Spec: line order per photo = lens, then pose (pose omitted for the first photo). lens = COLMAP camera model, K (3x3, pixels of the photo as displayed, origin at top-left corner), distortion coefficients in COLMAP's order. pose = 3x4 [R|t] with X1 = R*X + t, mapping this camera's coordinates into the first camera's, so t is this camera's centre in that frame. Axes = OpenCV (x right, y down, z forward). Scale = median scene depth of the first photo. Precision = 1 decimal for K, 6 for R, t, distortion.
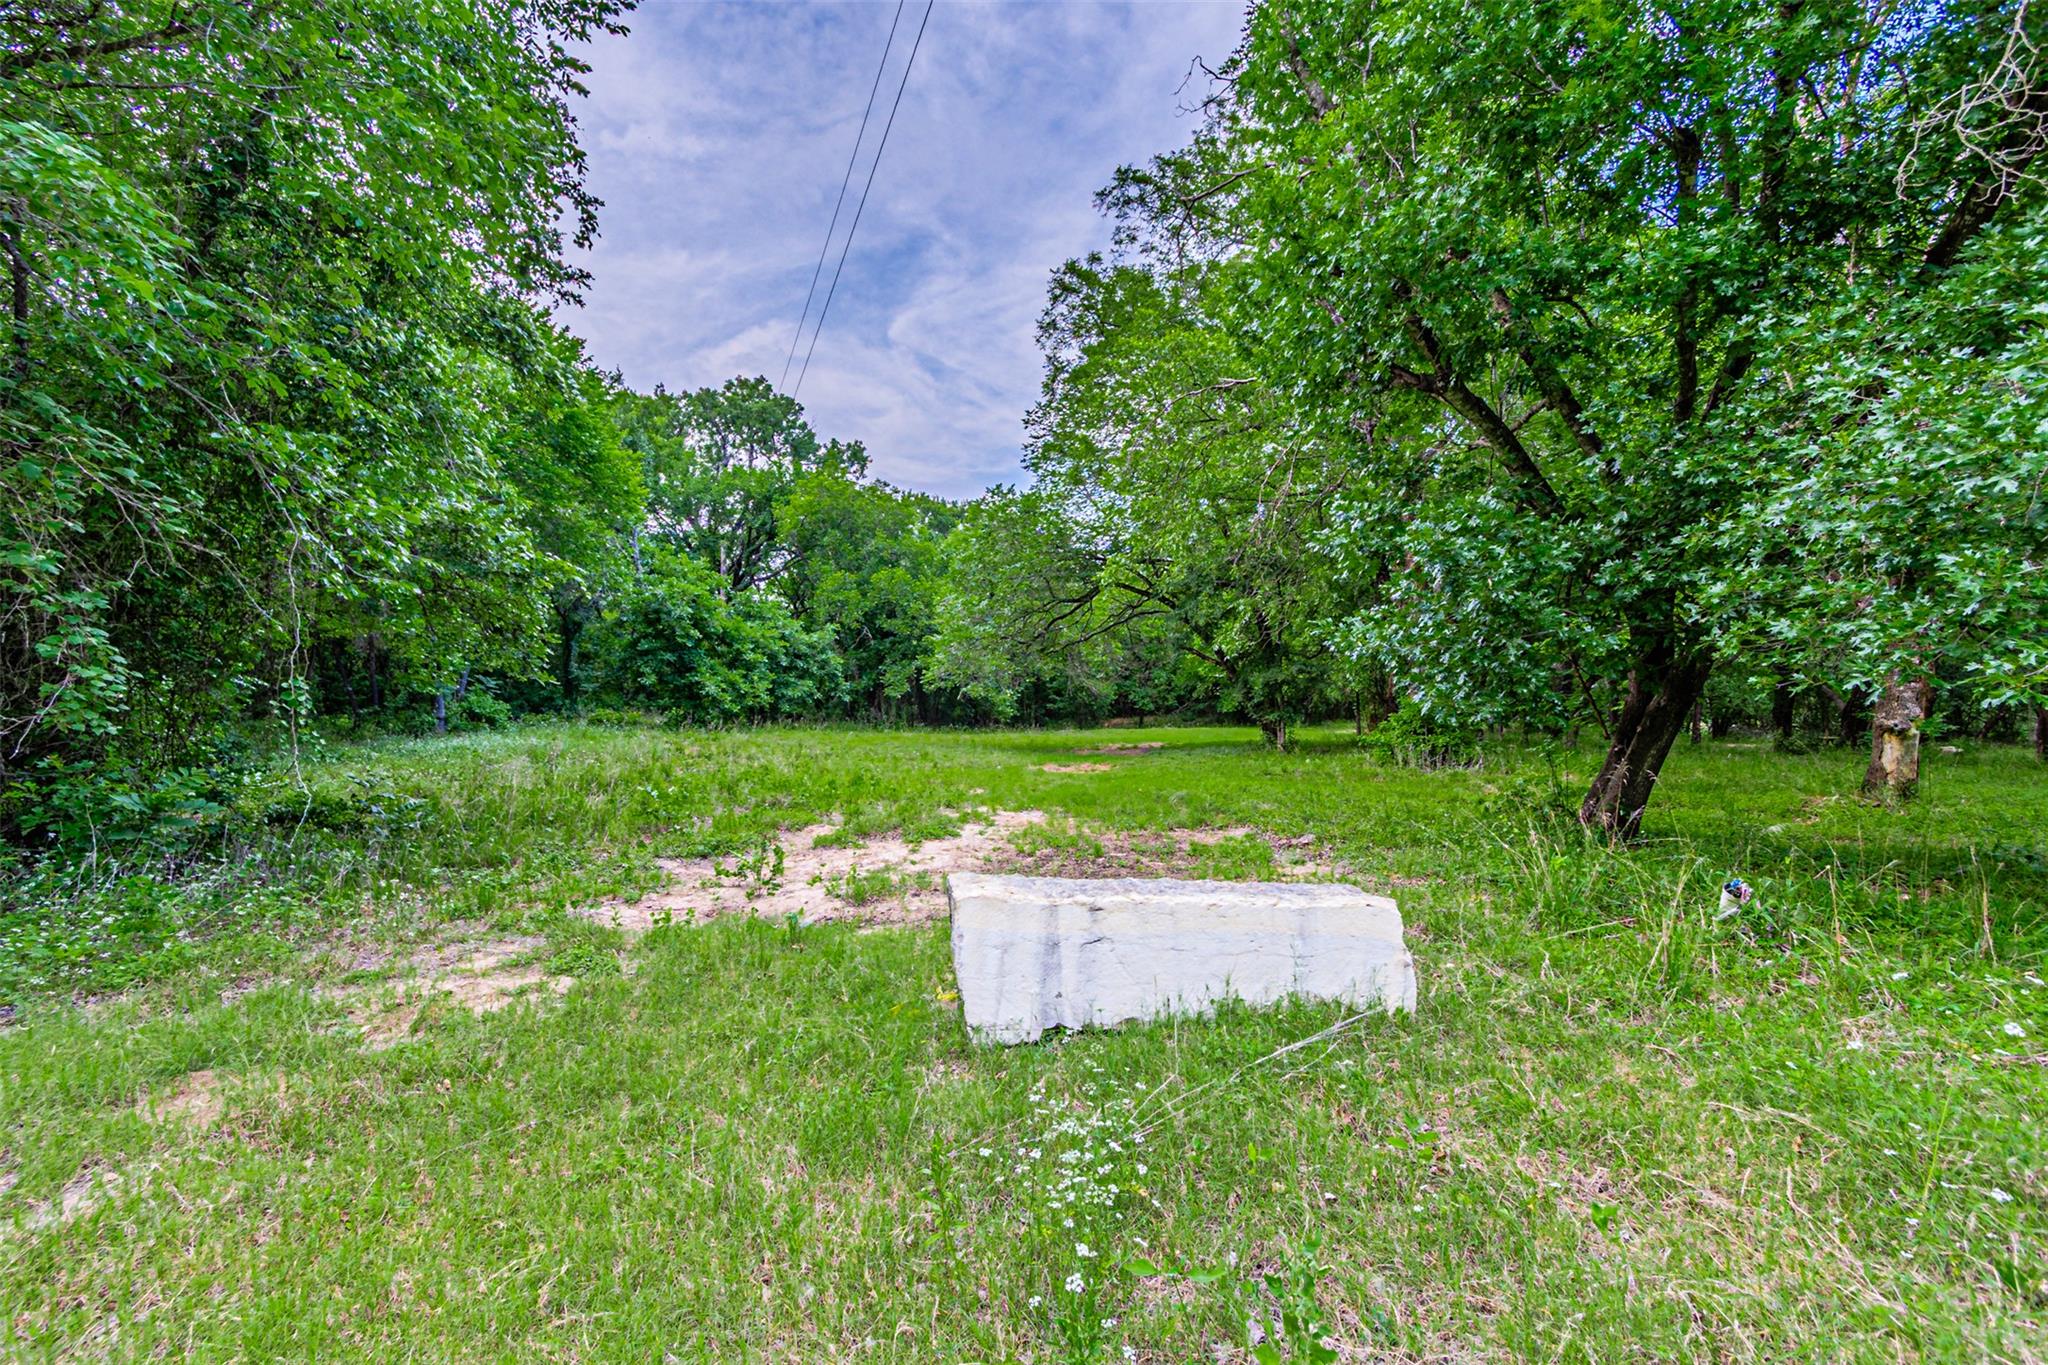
lens RADIAL K [[900.3, 0, 1000.1], [0, 900.3, 694.3], [0, 0, 1]] dist [0.023761, -0.003263]
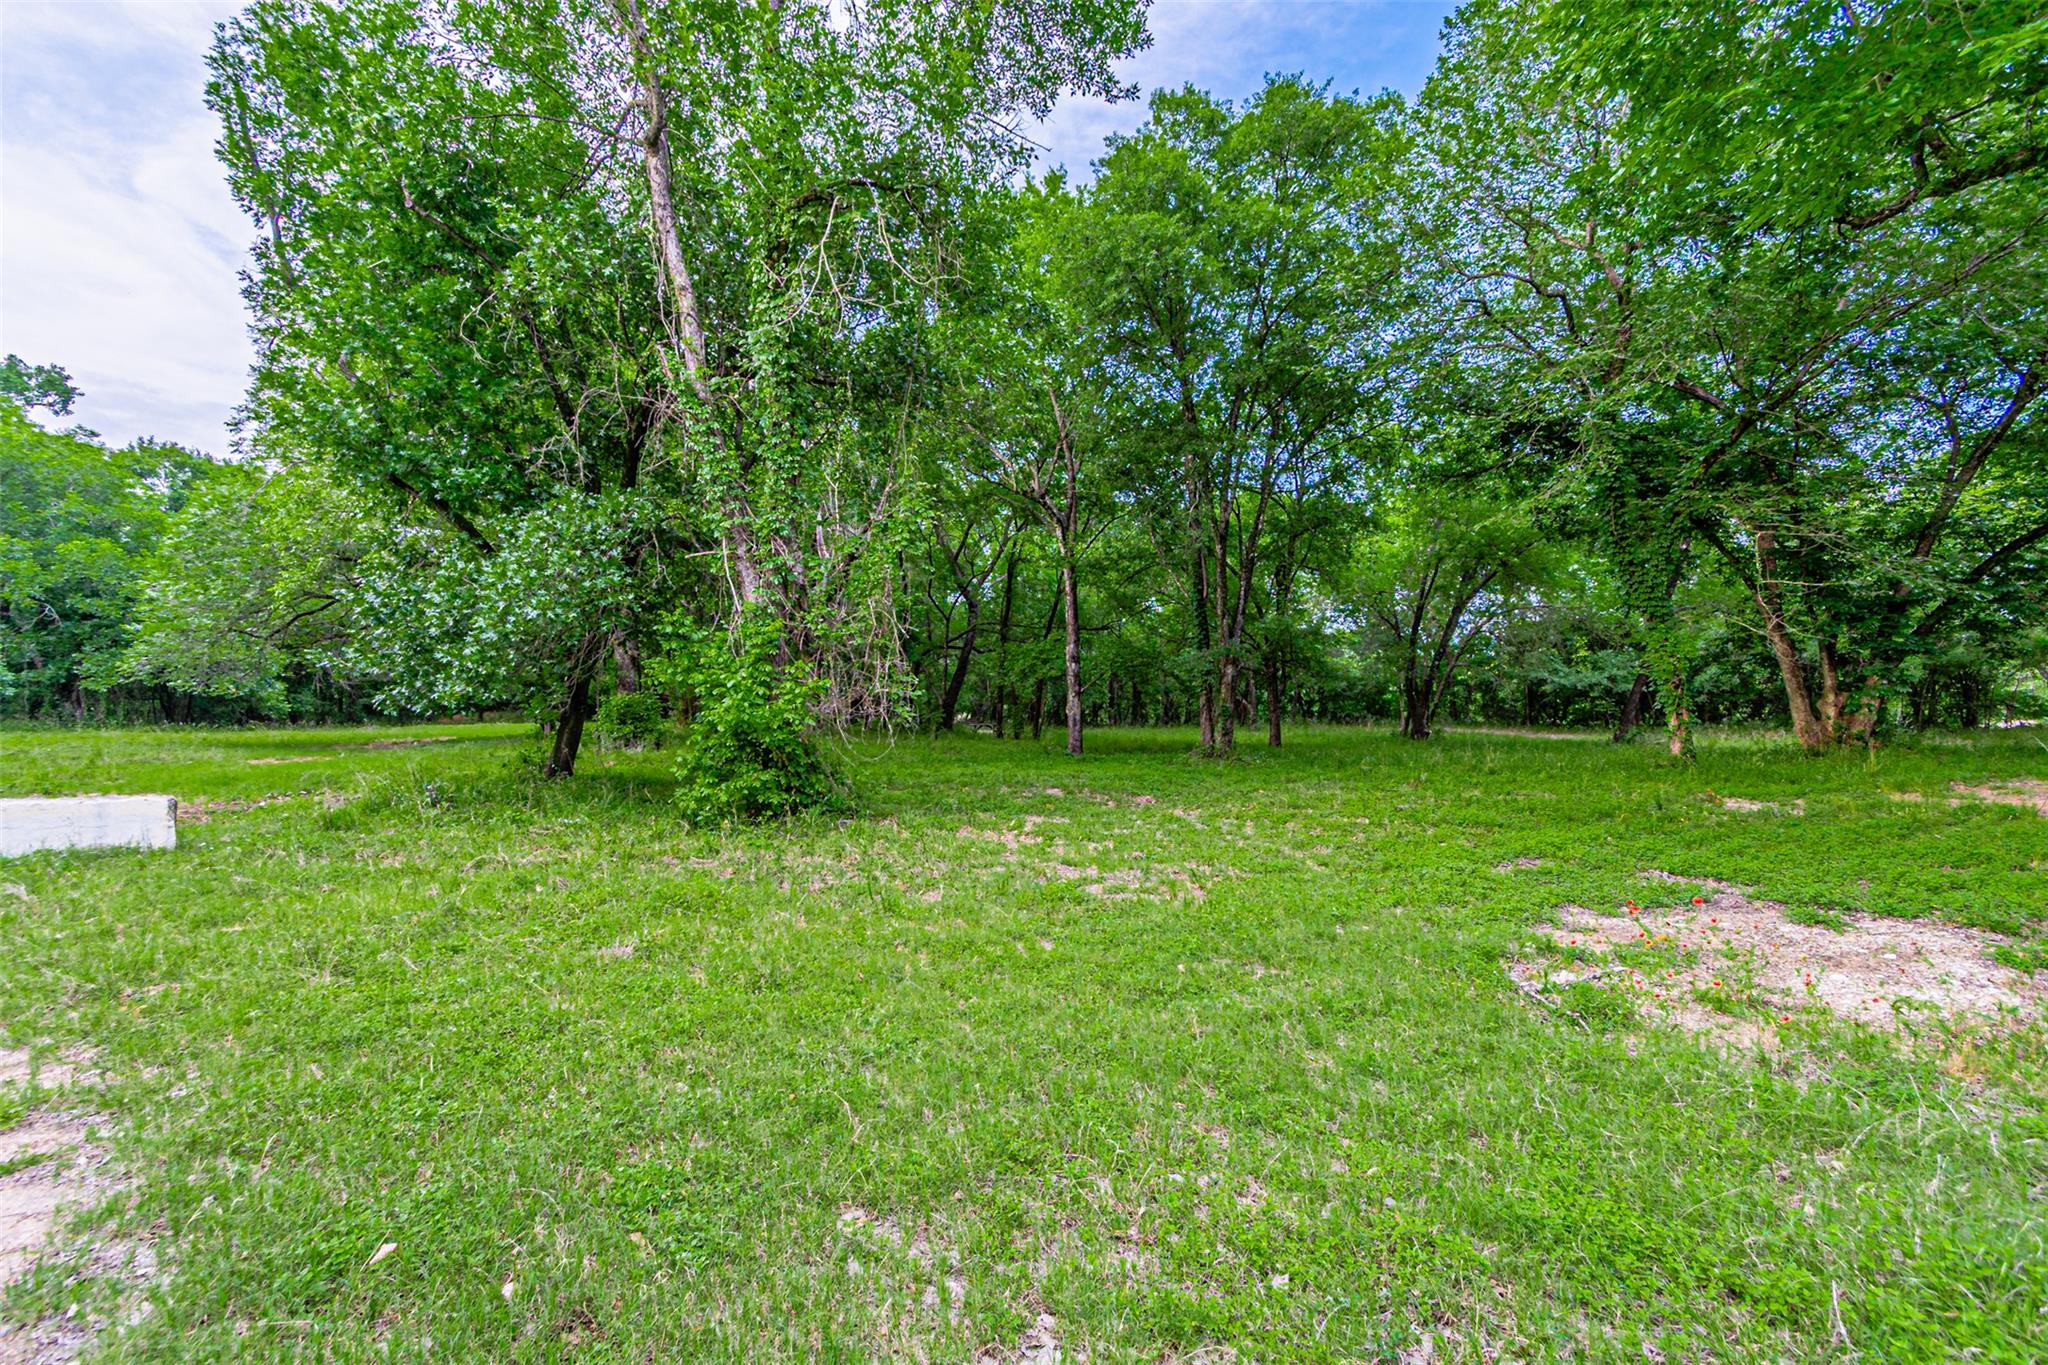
lens RADIAL K [[900.3, 0, 1000.1], [0, 900.3, 694.3], [0, 0, 1]] dist [0.023761, -0.003263]
pose [[0.819621, 0.005408, 0.572880, 0.082073], [-0.009245, 0.999950, 0.003788, -0.004368], [-0.572831, -0.008401, 0.819630, -0.192646]]
